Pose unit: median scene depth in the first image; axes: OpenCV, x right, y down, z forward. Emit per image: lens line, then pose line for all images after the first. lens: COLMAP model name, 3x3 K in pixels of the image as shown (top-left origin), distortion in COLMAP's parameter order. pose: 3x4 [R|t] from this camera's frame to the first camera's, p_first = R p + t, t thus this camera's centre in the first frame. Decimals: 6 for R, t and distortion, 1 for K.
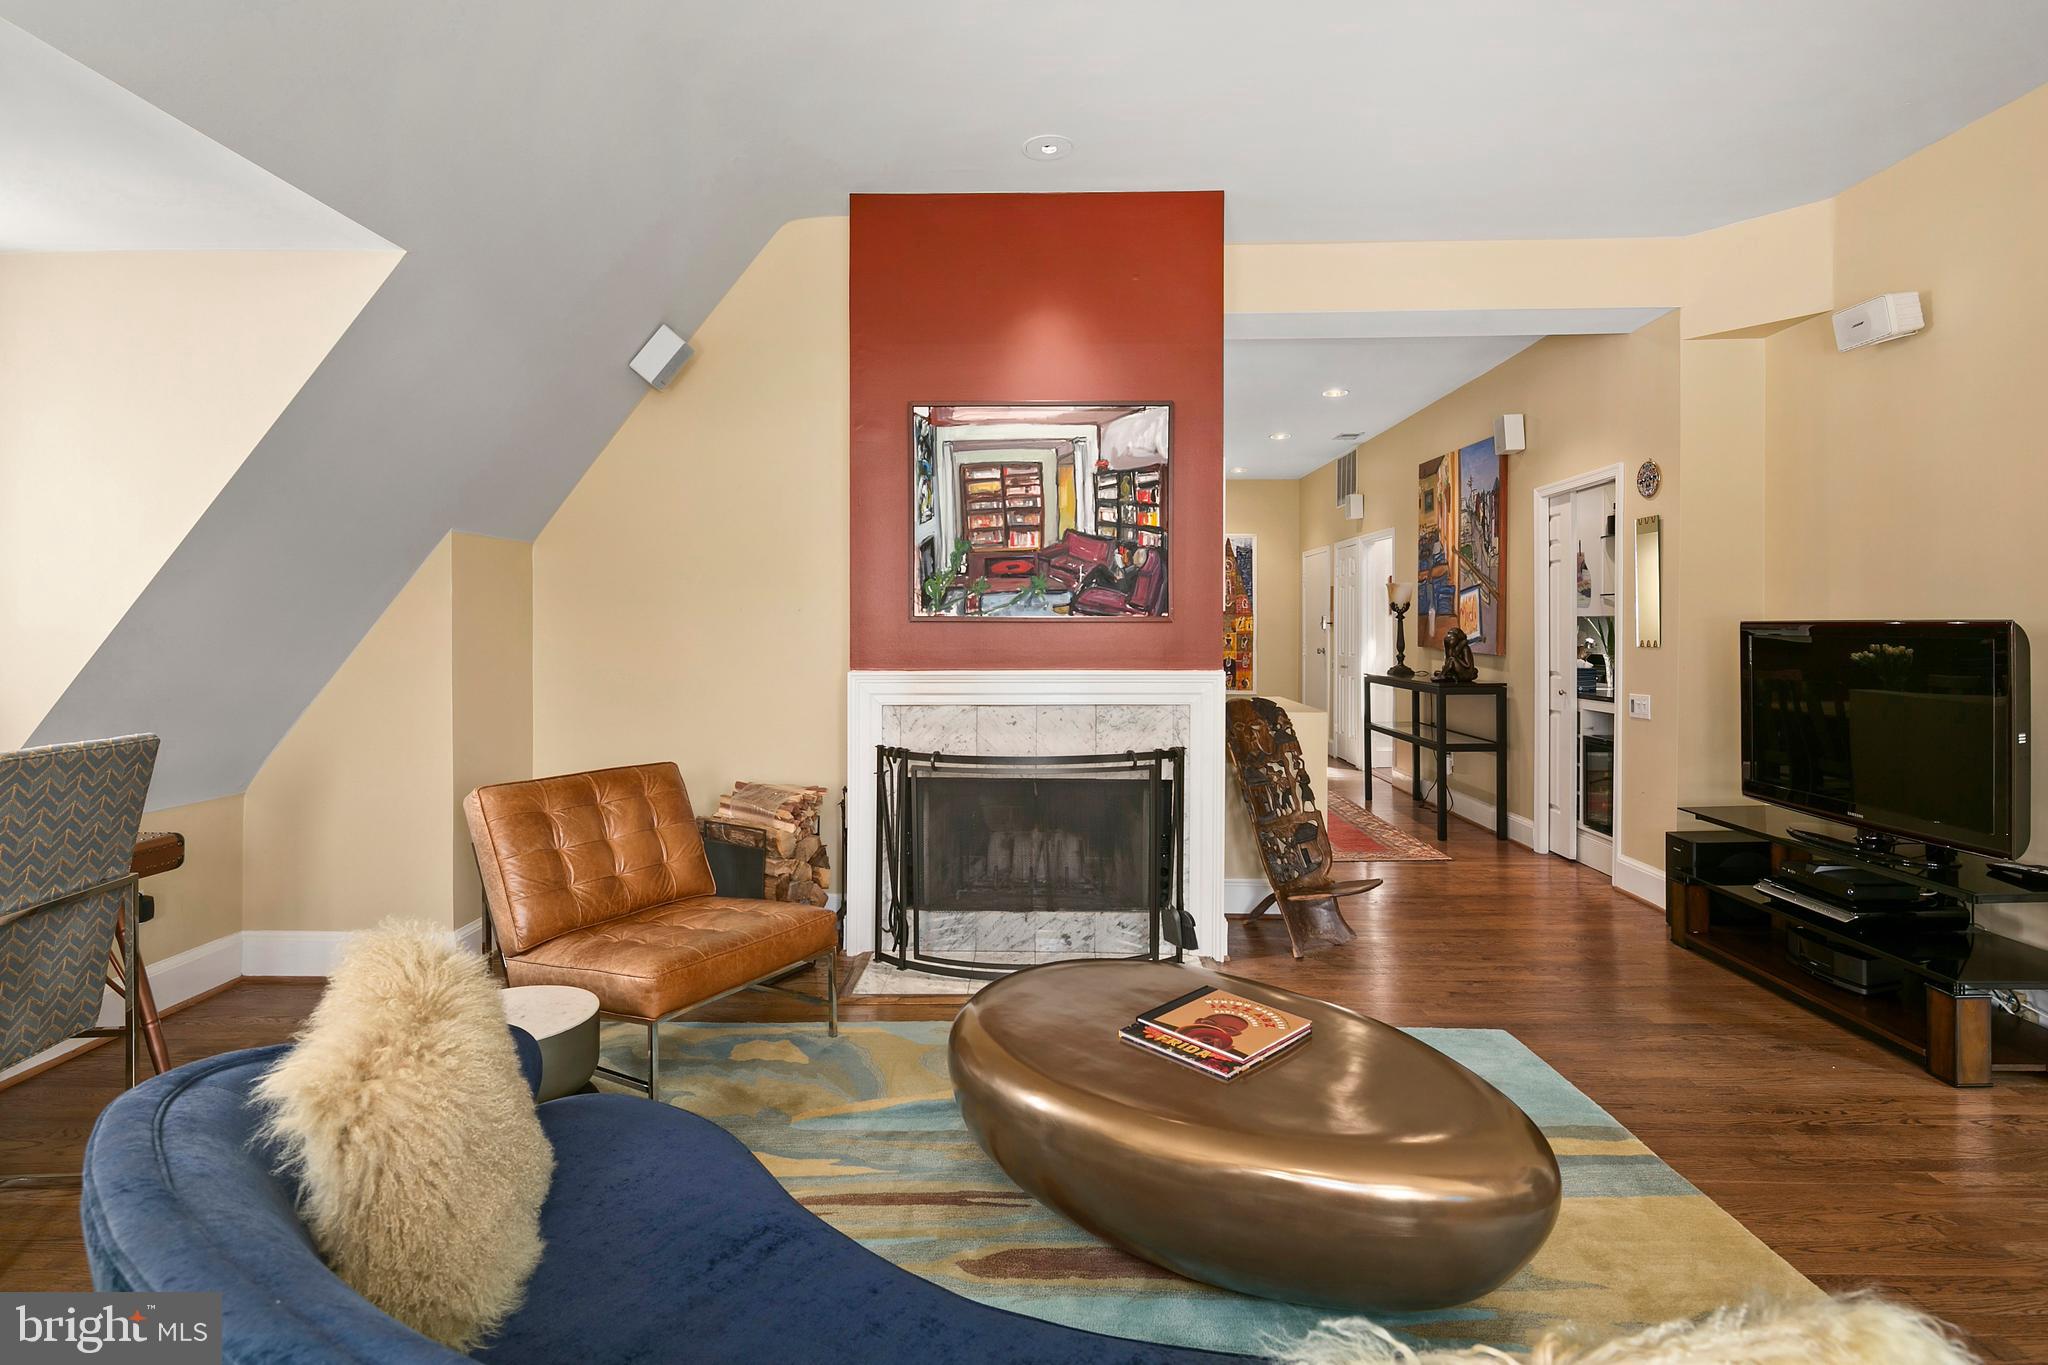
lens RADIAL K [[1002.6, 0, 1017.7], [0, 1002.6, 628.8], [0, 0, 1]] dist [0.003118, -0.003320]
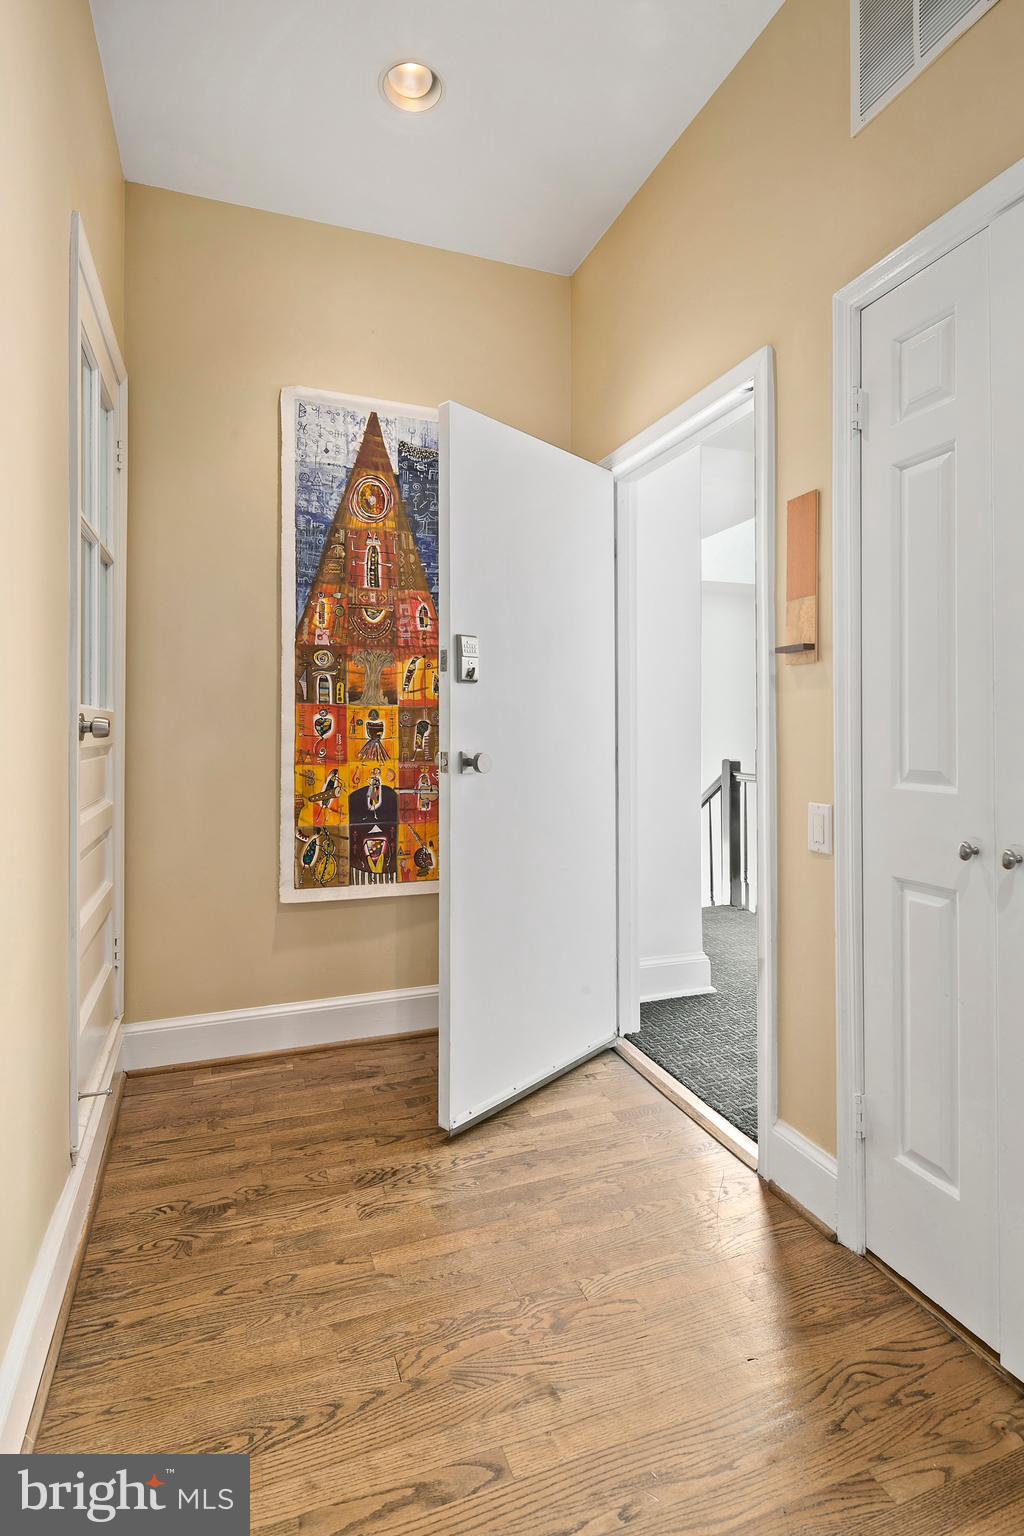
lens RADIAL K [[752.0, 0, 489.7], [0, 752.0, 728.2], [0, 0, 1]] dist [0.003118, -0.003320]
pose [[0.932700, 0.006163, 0.360599, 0.374385], [-0.003710, 0.999965, -0.007494, 0.031225], [-0.360633, 0.005652, 0.932691, 1.803018]]
